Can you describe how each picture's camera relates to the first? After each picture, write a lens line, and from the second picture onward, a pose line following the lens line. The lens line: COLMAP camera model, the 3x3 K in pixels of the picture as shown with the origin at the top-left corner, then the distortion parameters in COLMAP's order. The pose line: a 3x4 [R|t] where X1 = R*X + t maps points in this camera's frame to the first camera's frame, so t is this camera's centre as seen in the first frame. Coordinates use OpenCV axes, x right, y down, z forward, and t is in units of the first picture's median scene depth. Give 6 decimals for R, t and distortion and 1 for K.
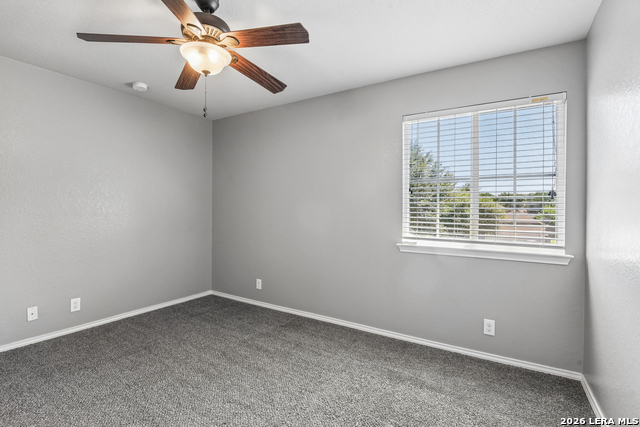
lens RADIAL K [[308.5, 0, 324.6], [0, 308.5, 211.9], [0, 0, 1]] dist [-0.000072, -0.000027]
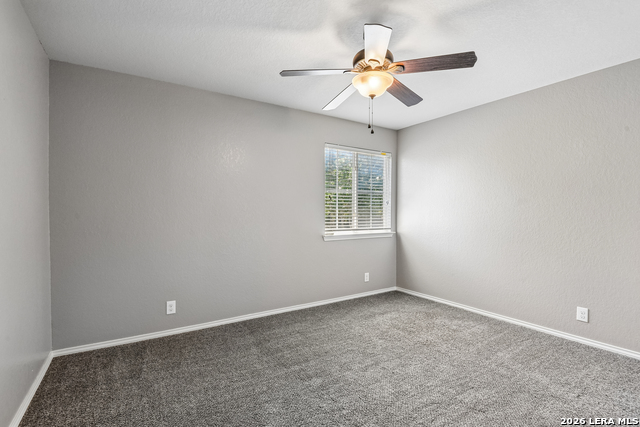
lens RADIAL K [[296.9, 0, 320.0], [0, 296.9, 213.5], [0, 0, 1]] dist [-0.000868, -0.000328]
pose [[0.423358, -0.006651, 0.905938, -1.050407], [0.018091, 0.999836, -0.001114, 0.008431], [-0.905782, 0.016861, 0.423409, 0.492917]]
